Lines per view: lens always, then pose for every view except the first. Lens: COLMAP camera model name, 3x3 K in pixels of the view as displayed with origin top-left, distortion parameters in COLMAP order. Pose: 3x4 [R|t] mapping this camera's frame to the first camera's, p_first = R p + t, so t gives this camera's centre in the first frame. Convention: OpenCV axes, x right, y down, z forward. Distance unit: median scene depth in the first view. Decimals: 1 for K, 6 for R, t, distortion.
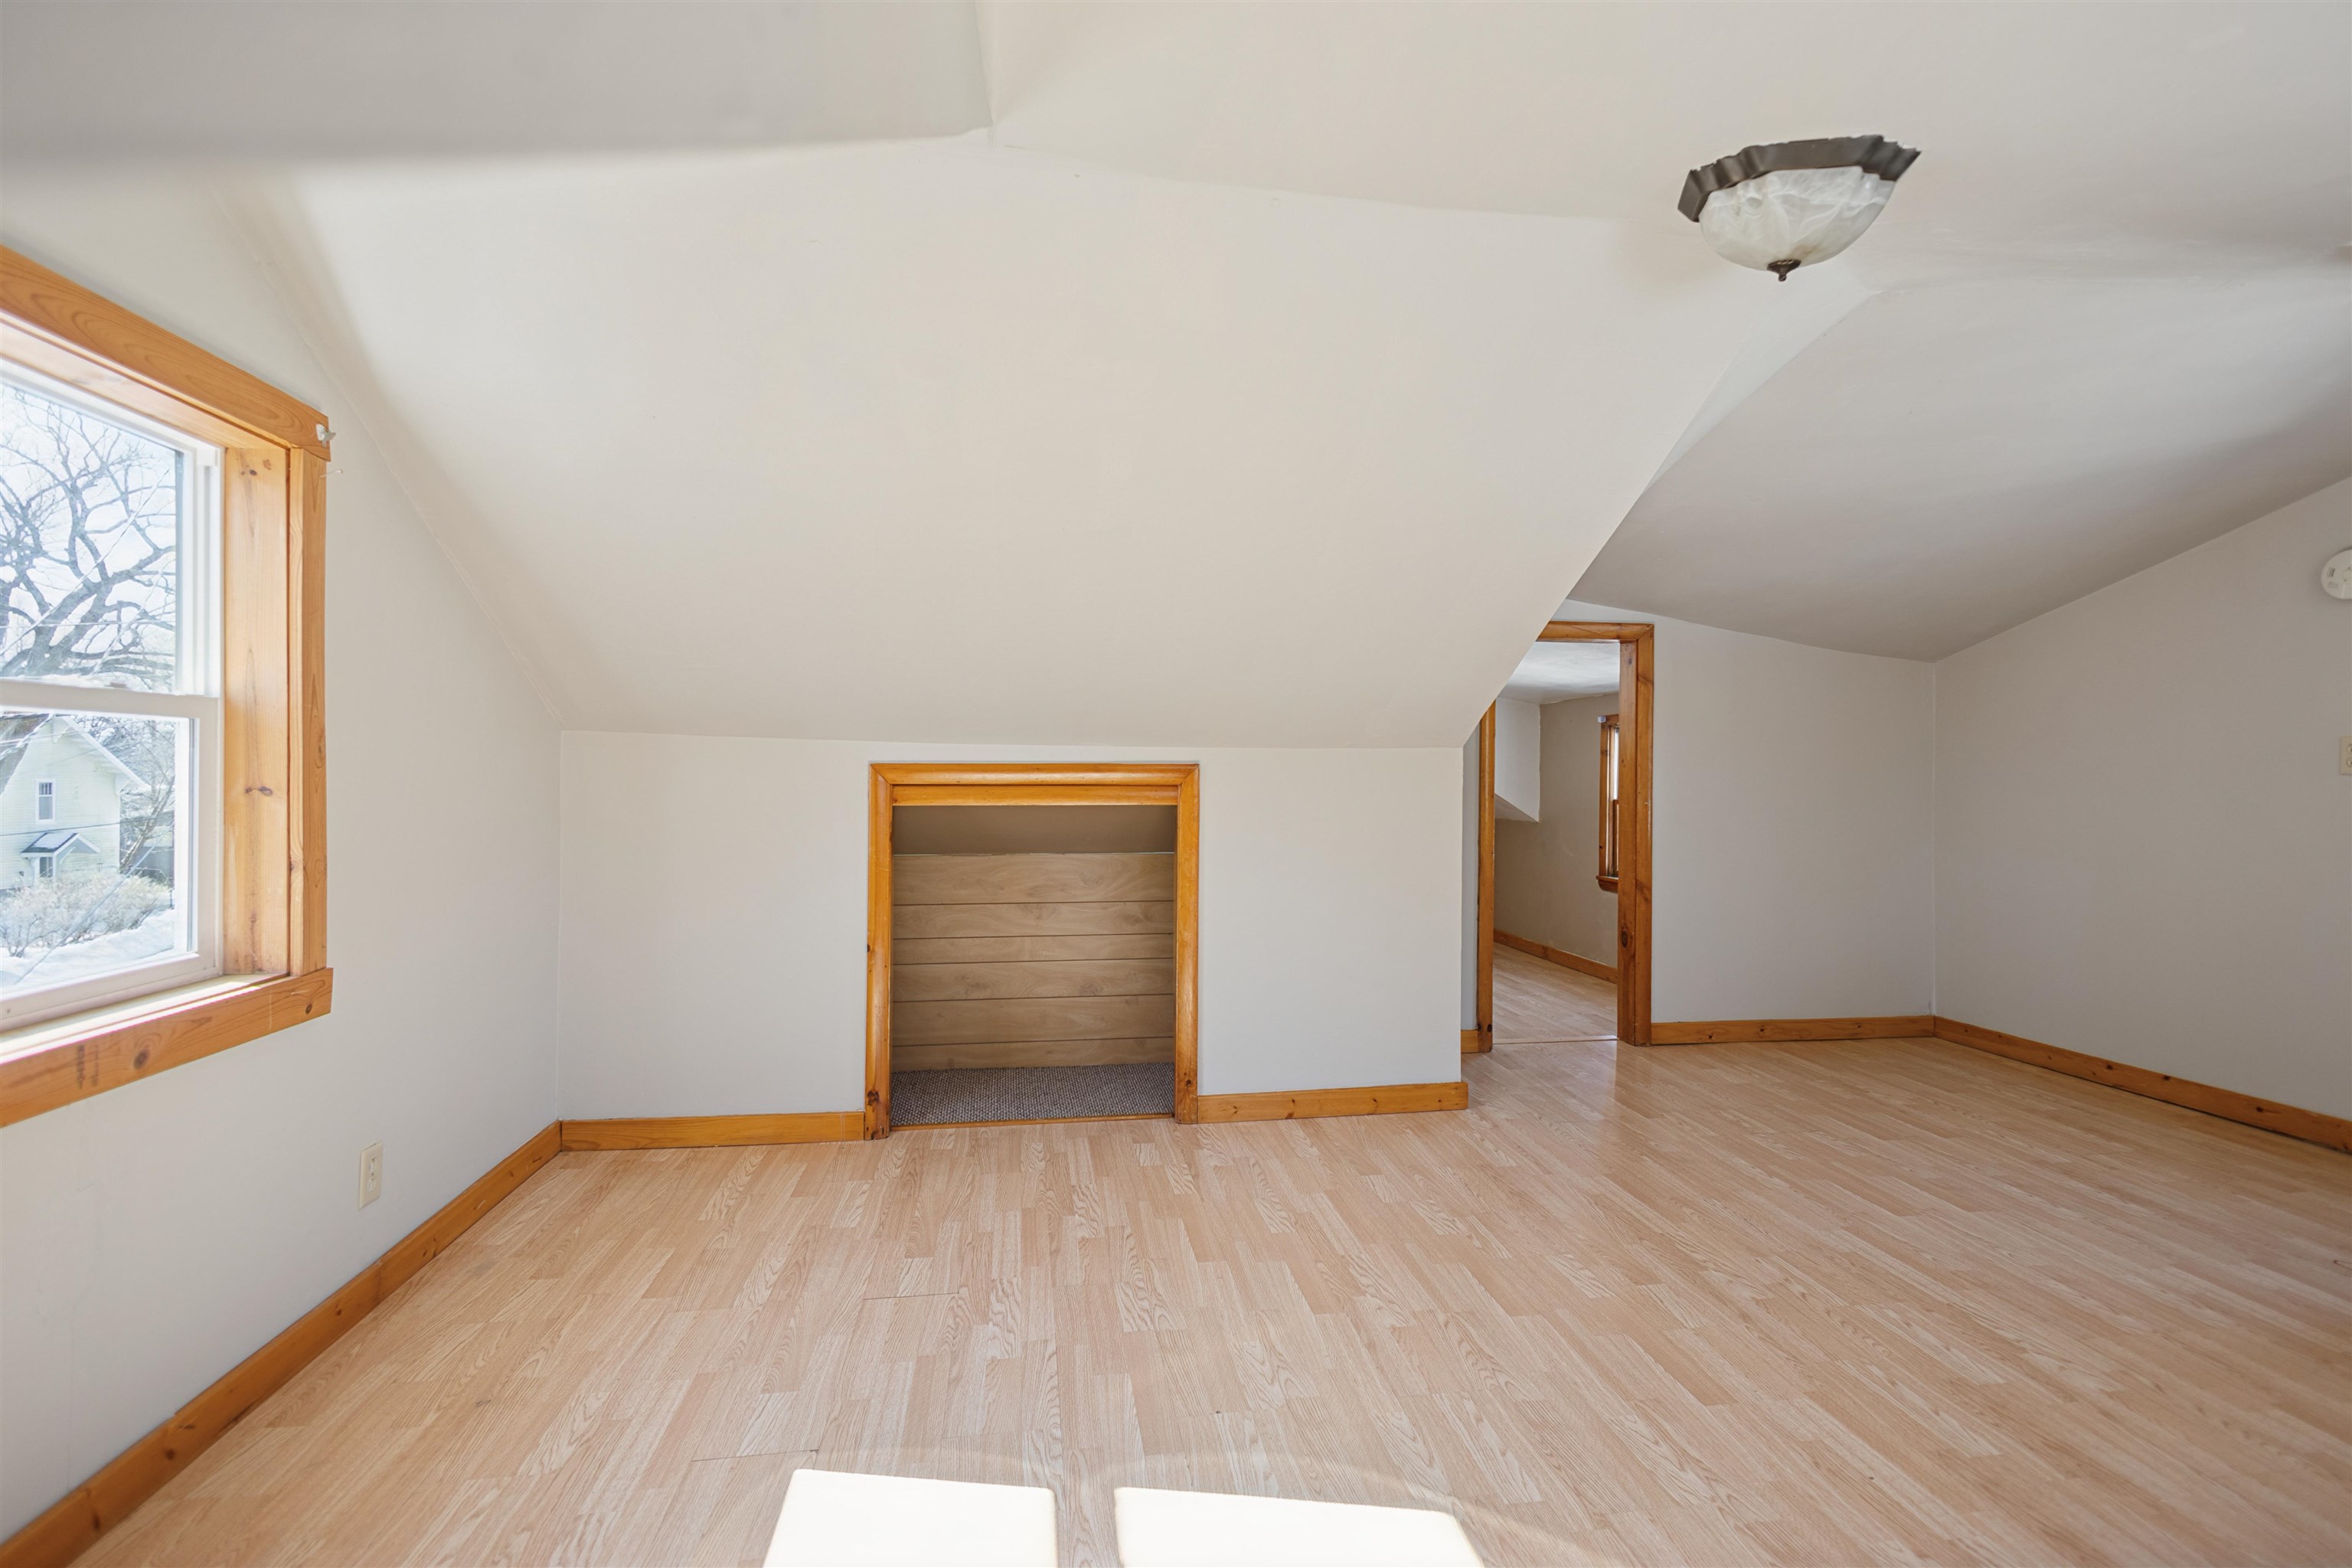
lens RADIAL K [[1083.1, 0, 1177.9], [0, 1083.1, 781.7], [0, 0, 1]] dist [0.005178, -0.000037]
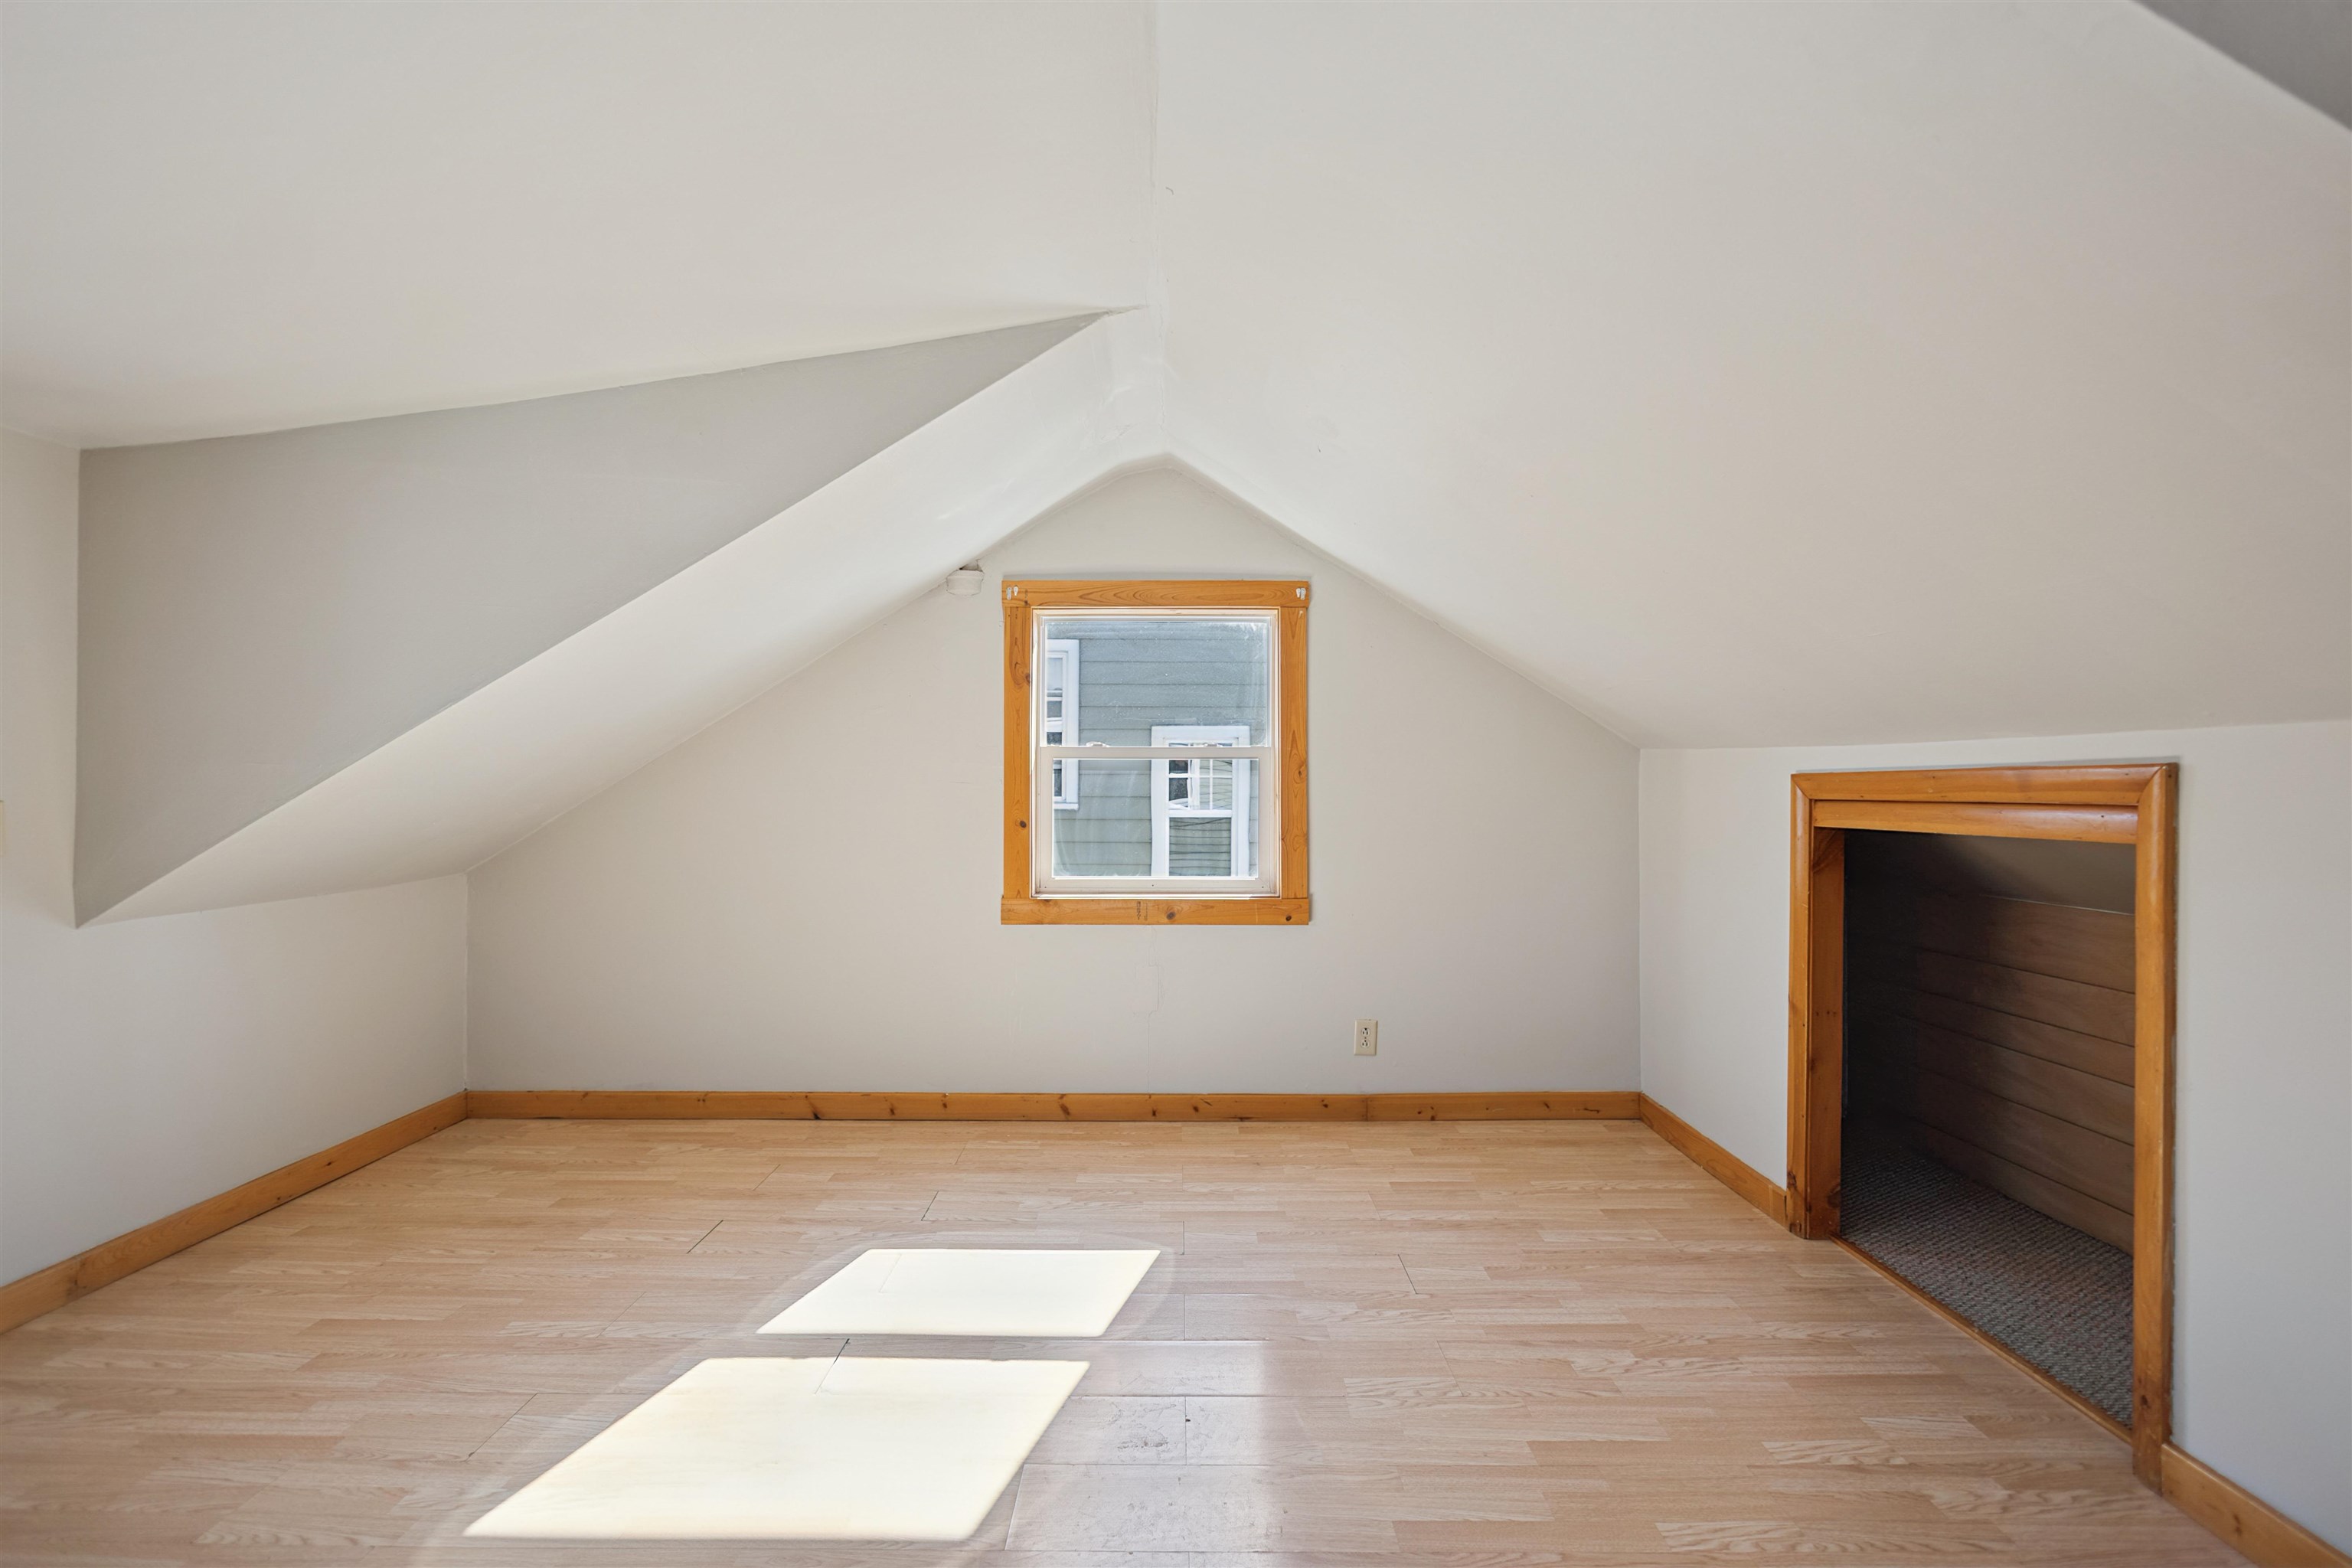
lens RADIAL K [[1073.5, 0, 1175.1], [0, 1073.5, 785.0], [0, 0, 1]] dist [0.004351, -0.000312]
pose [[-0.147317, -0.005857, -0.989072, 0.678423], [-0.009303, 0.999946, -0.004536, -0.000123], [0.989046, 0.008533, -0.147364, 0.749310]]
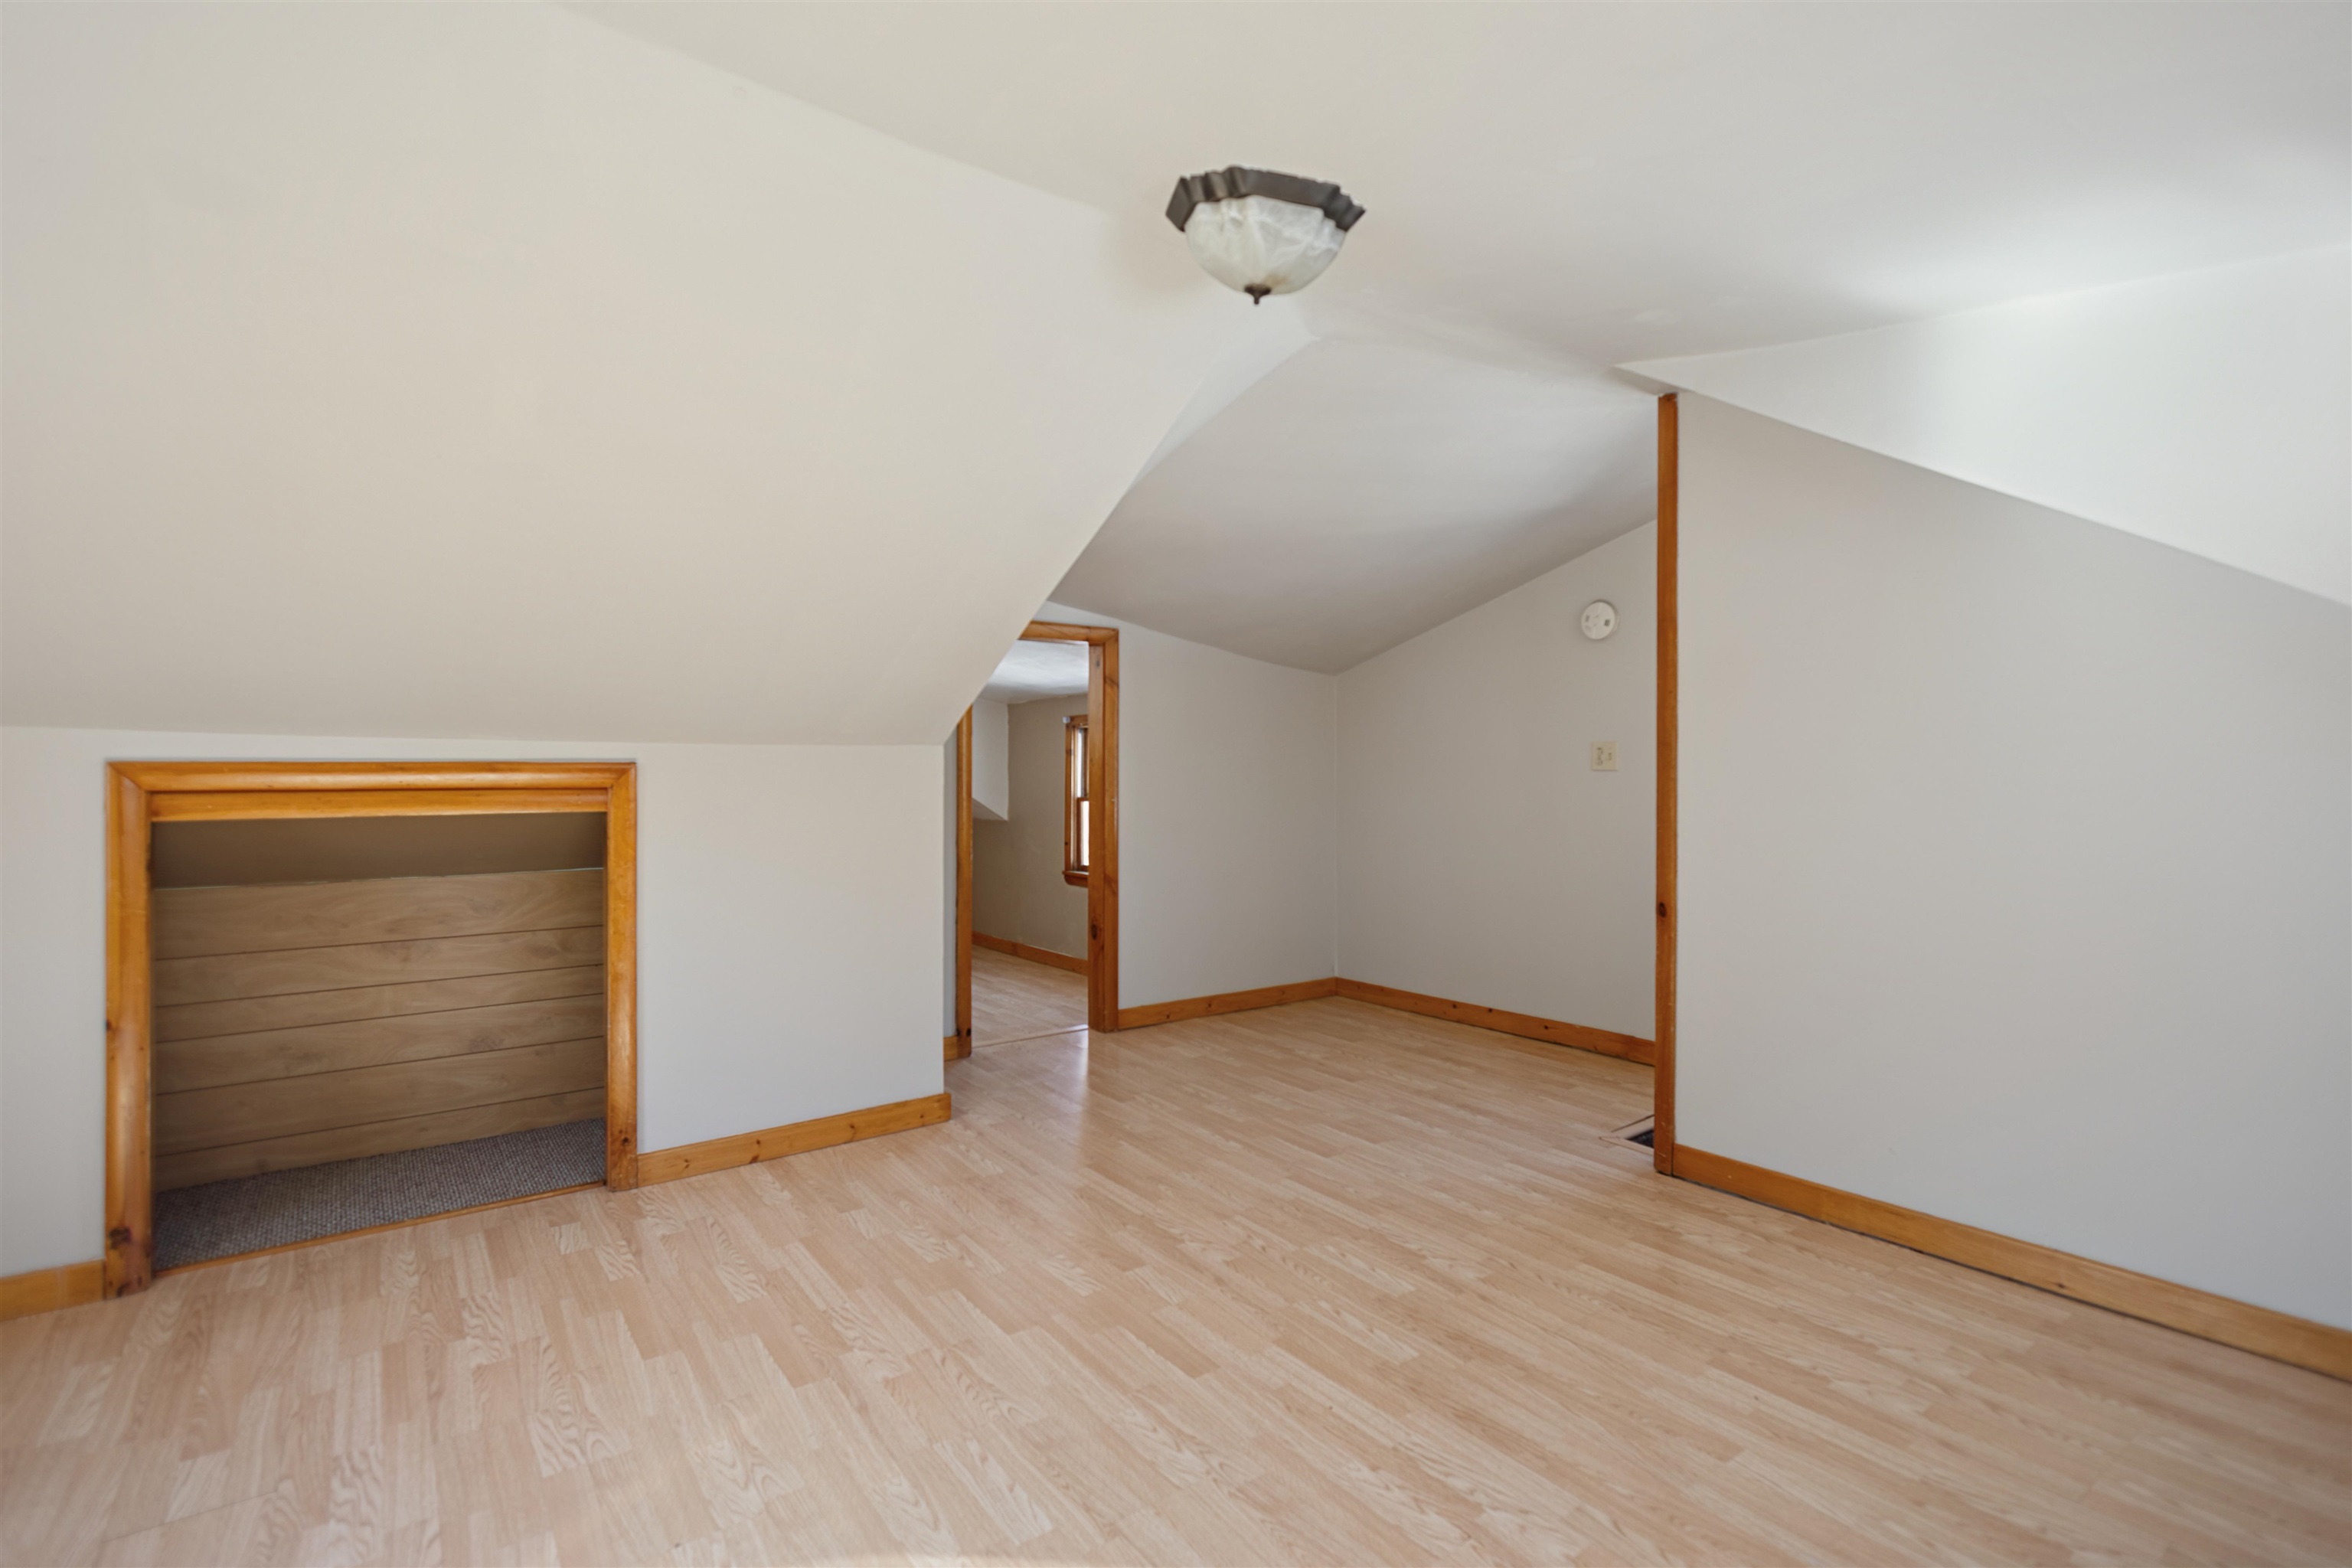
lens RADIAL K [[1095.3, 0, 1183.6], [0, 1095.3, 785.3], [0, 0, 1]] dist [0.013556, -0.005361]
pose [[0.882198, -0.009396, 0.470784, -0.008517], [0.007815, 0.999955, 0.005313, 0.000545], [-0.470813, -0.001007, 0.882232, 0.051550]]
